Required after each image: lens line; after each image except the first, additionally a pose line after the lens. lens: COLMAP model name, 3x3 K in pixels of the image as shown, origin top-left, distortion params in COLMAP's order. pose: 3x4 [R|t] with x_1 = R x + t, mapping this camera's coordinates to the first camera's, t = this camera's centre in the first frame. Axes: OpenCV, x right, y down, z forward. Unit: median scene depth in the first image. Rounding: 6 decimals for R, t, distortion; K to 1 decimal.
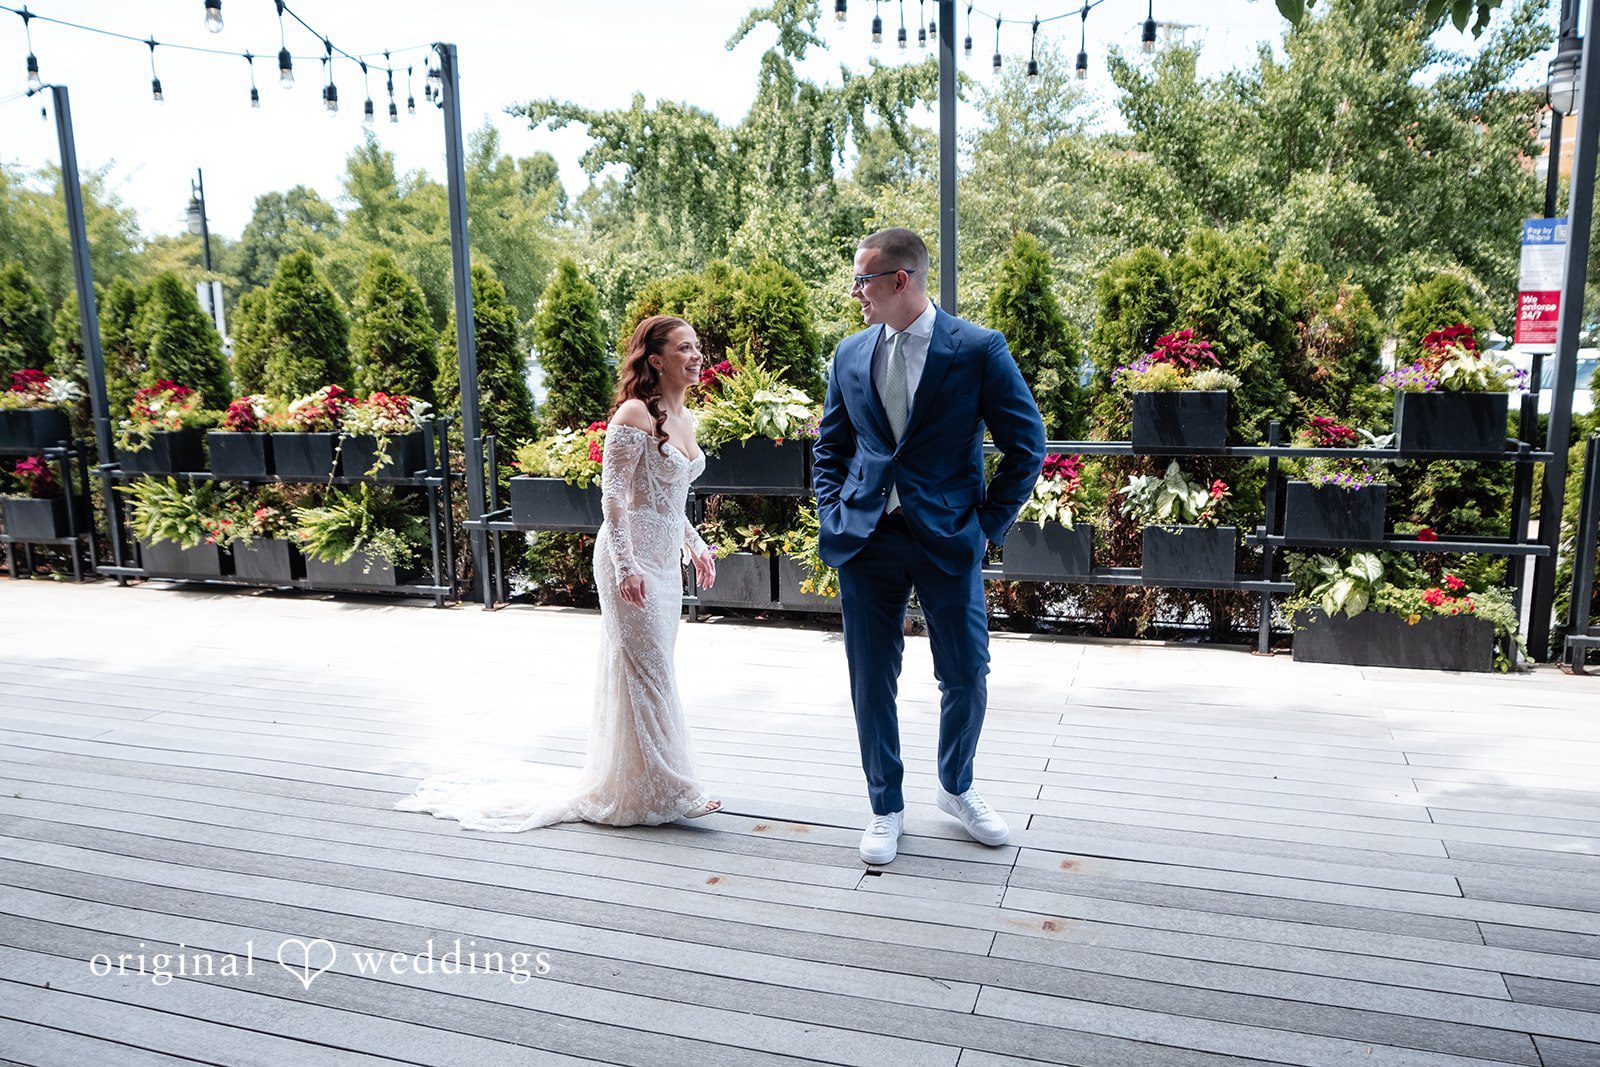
lens RADIAL K [[1220.3, 0, 800.0], [0, 1220.3, 533.5], [0, 0, 1]] dist [-0.050124, 0.014921]
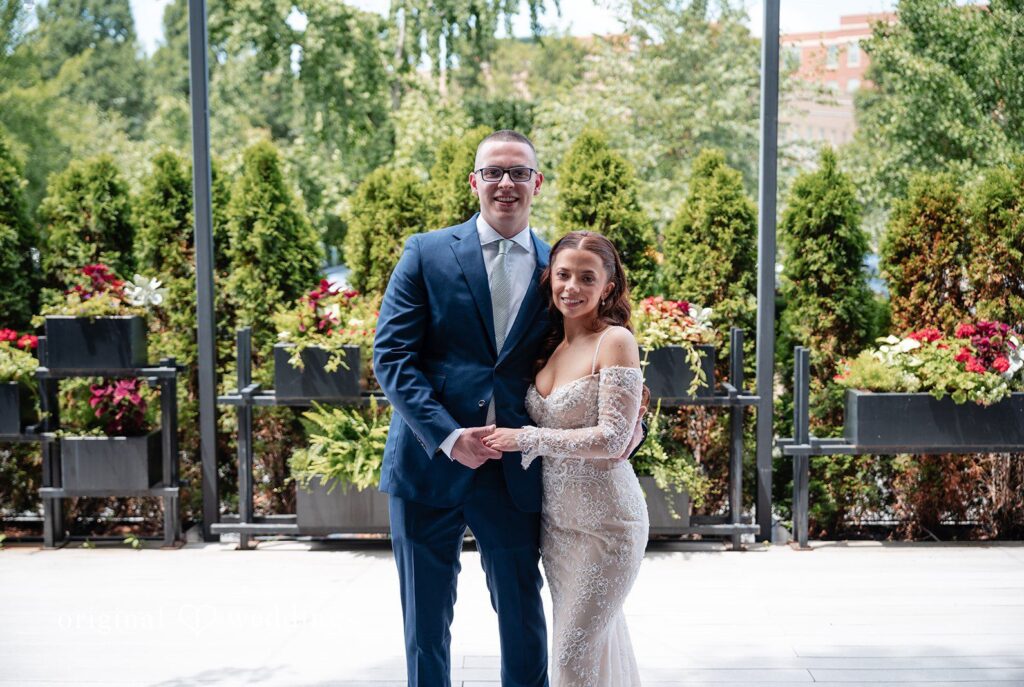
lens RADIAL K [[1282.5, 0, 512.0], [0, 1282.5, 343.5], [0, 0, 1]] dist [0.005021, -0.014663]
pose [[0.956775, -0.013647, 0.290508, -0.737630], [0.036155, 0.996731, -0.072253, -0.024300], [-0.288572, 0.079633, 0.954141, 0.194578]]
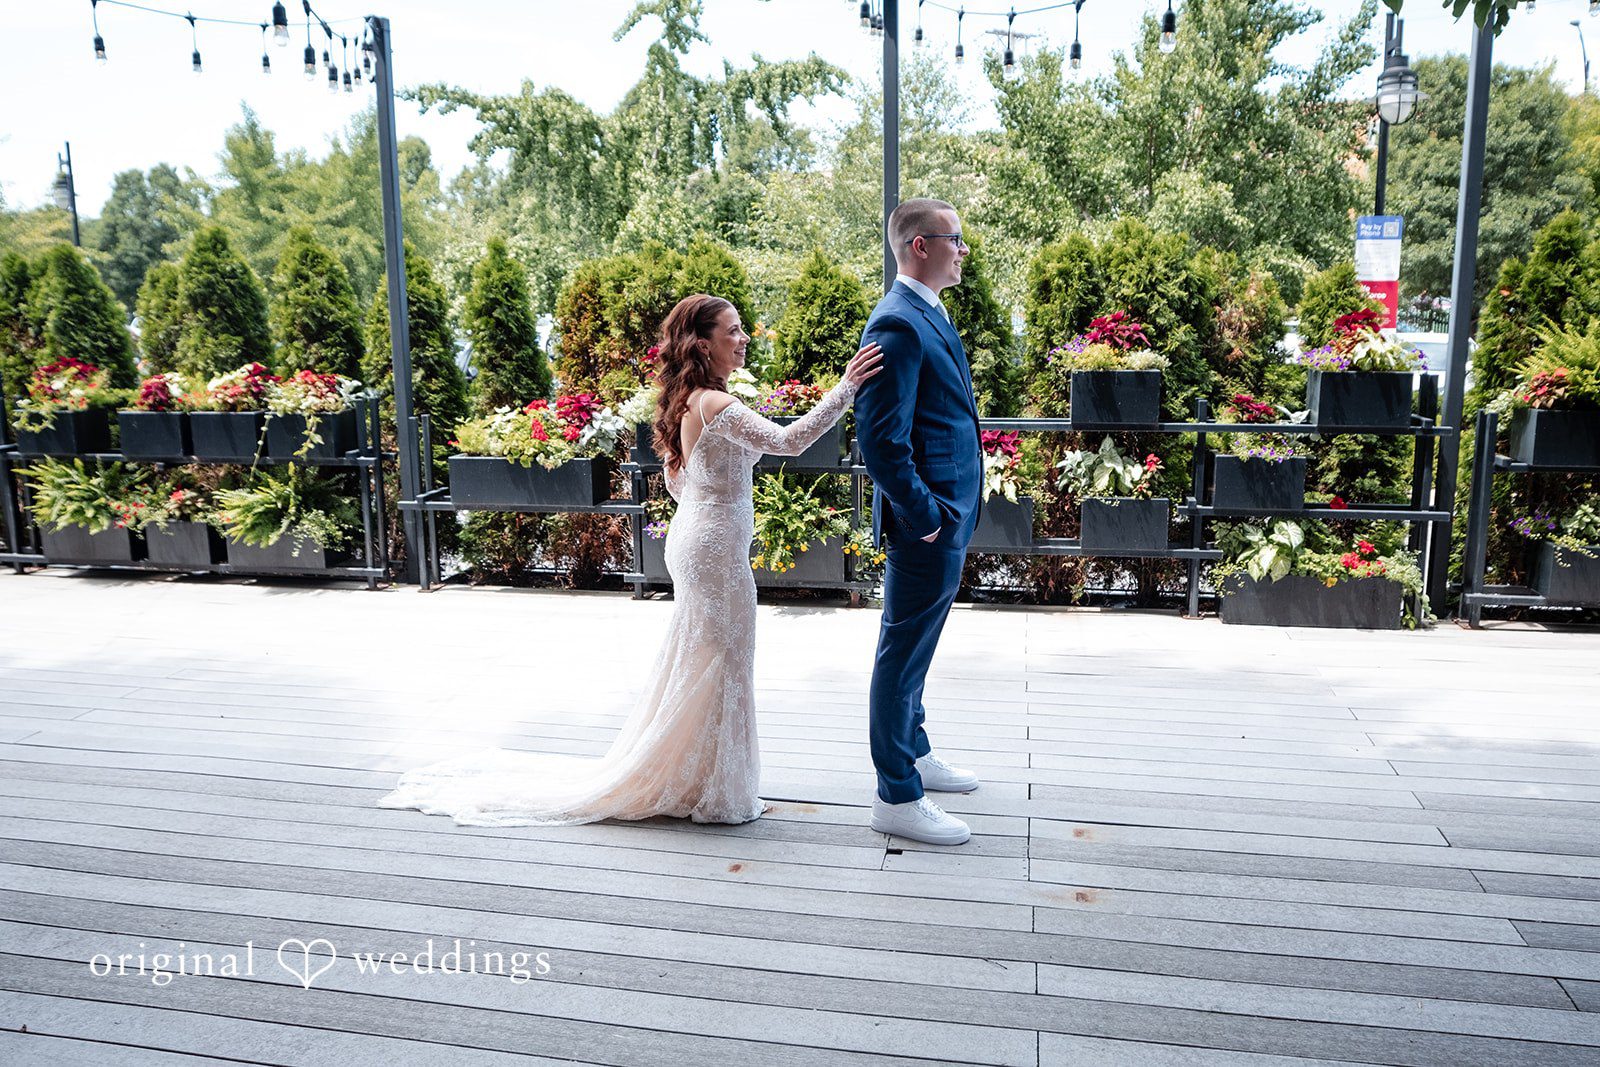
lens RADIAL K [[1158.5, 0, 816.9], [0, 1158.5, 487.1], [0, 0, 1]] dist [-0.054752, 0.023050]
pose [[0.991325, -0.010898, 0.130983, -0.064595], [0.012993, 0.999801, -0.015145, -0.003373], [-0.130792, 0.016716, 0.991269, 0.034295]]
